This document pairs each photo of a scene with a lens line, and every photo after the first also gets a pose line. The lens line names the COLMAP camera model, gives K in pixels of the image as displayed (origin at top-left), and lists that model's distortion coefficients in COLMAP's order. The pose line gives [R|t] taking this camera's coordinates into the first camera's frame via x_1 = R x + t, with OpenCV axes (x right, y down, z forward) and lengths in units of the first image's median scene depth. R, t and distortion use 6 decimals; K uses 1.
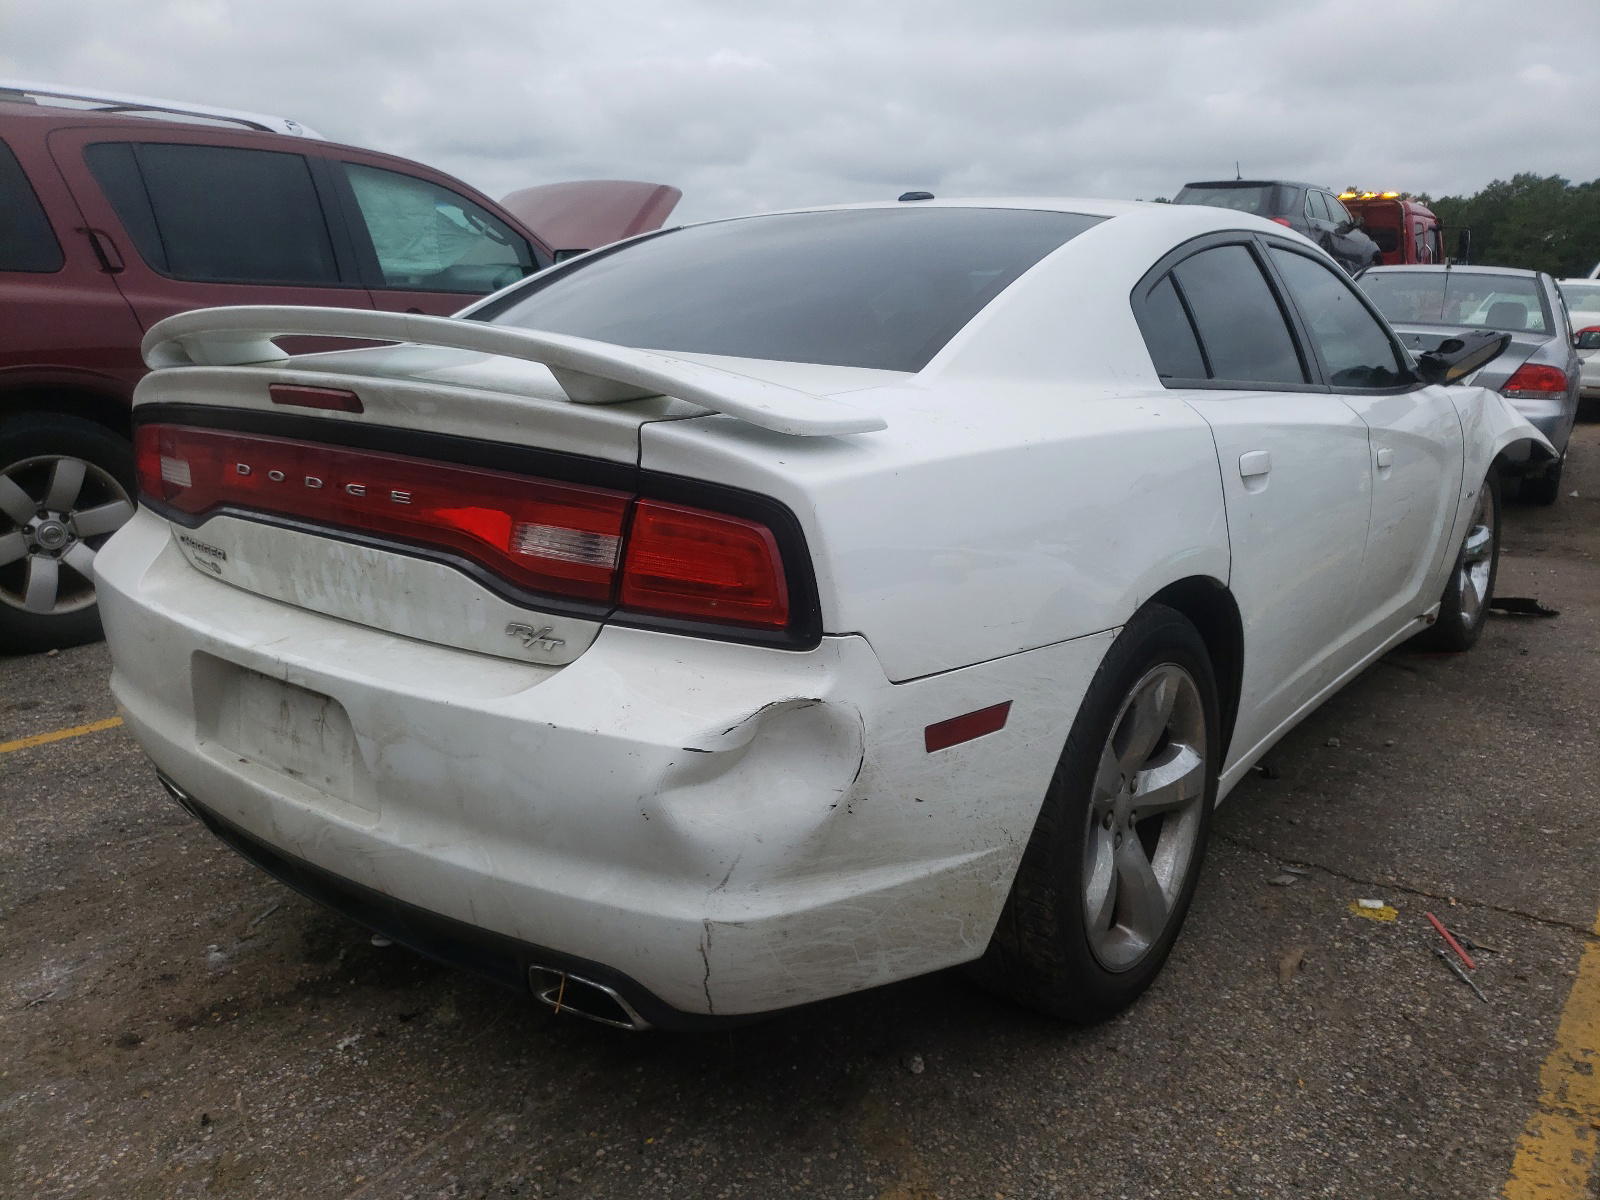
lens RADIAL K [[1216.4, 0, 808.3], [0, 1216.4, 600.3], [0, 0, 1]] dist [0.008701, 0.004261]
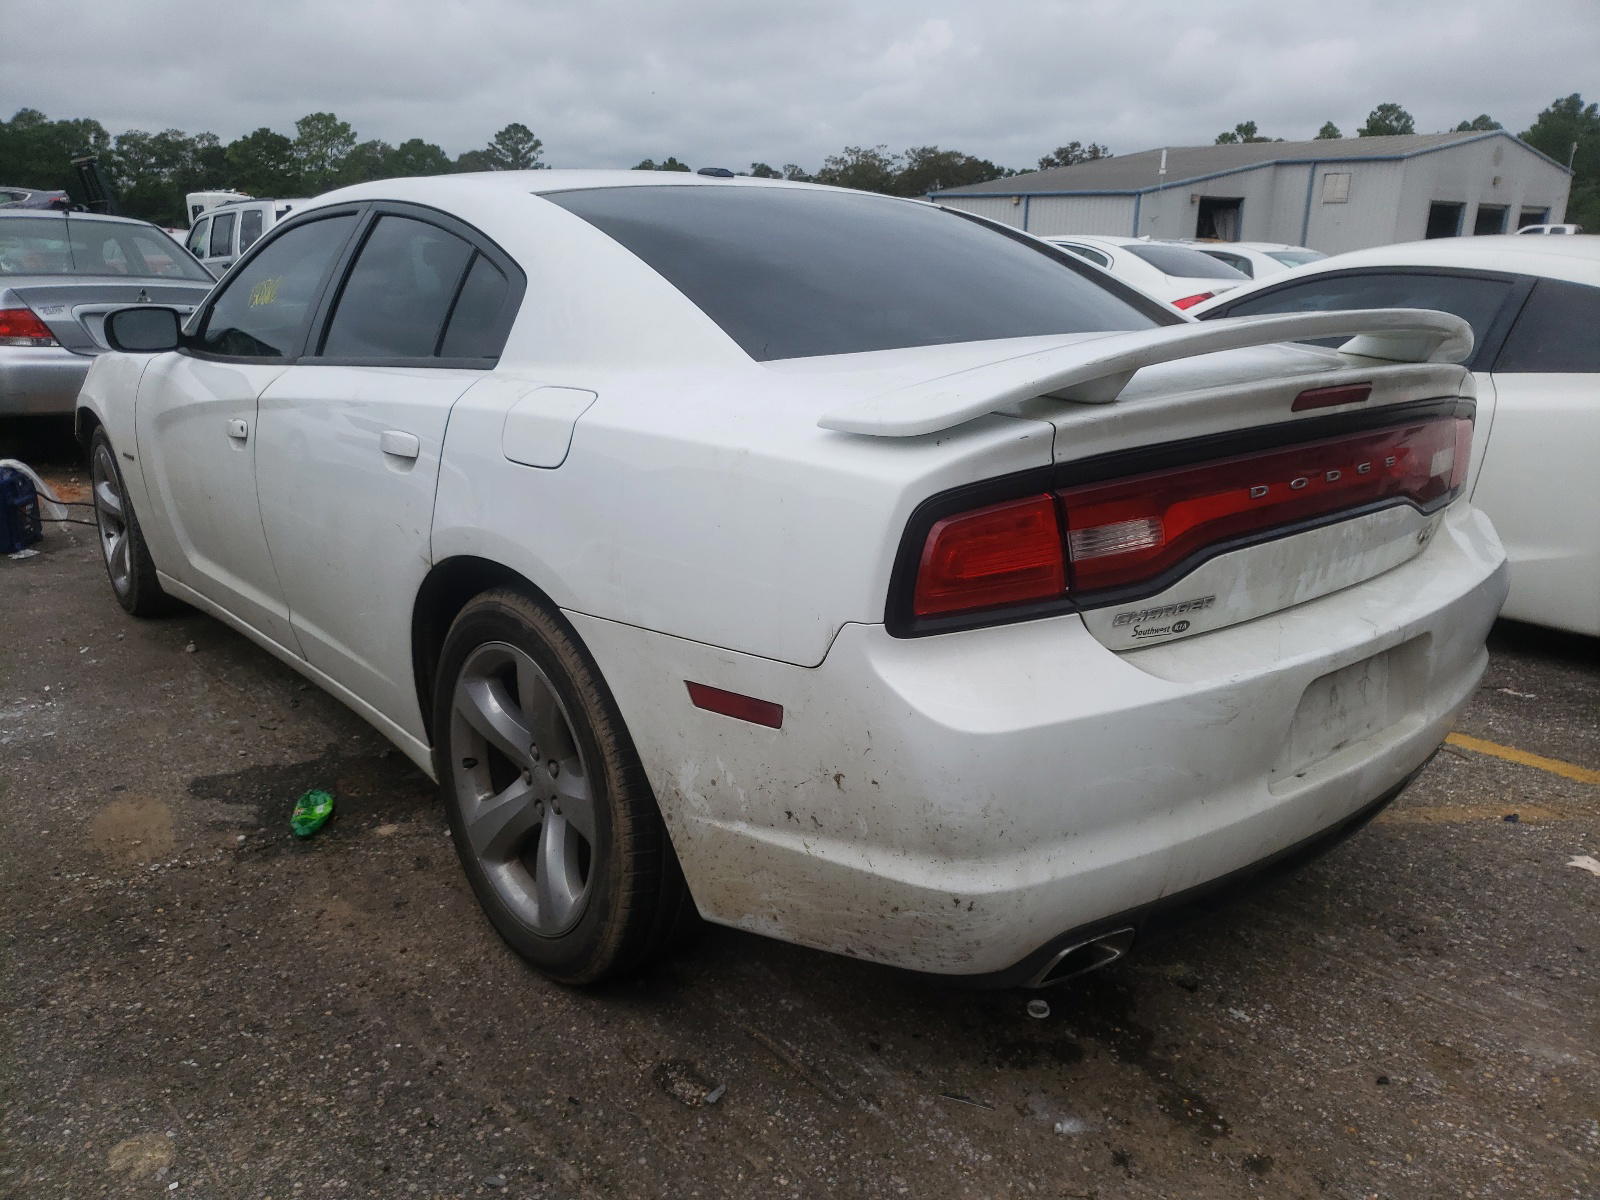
lens RADIAL K [[1216.4, 0, 810.2], [0, 1216.4, 604.6], [0, 0, 1]] dist [0.008701, 0.004261]
pose [[0.198712, -0.280015, 0.939205, -1.455044], [0.228115, 0.945210, 0.233542, -0.326578], [-0.953141, 0.167839, 0.251701, 1.127379]]
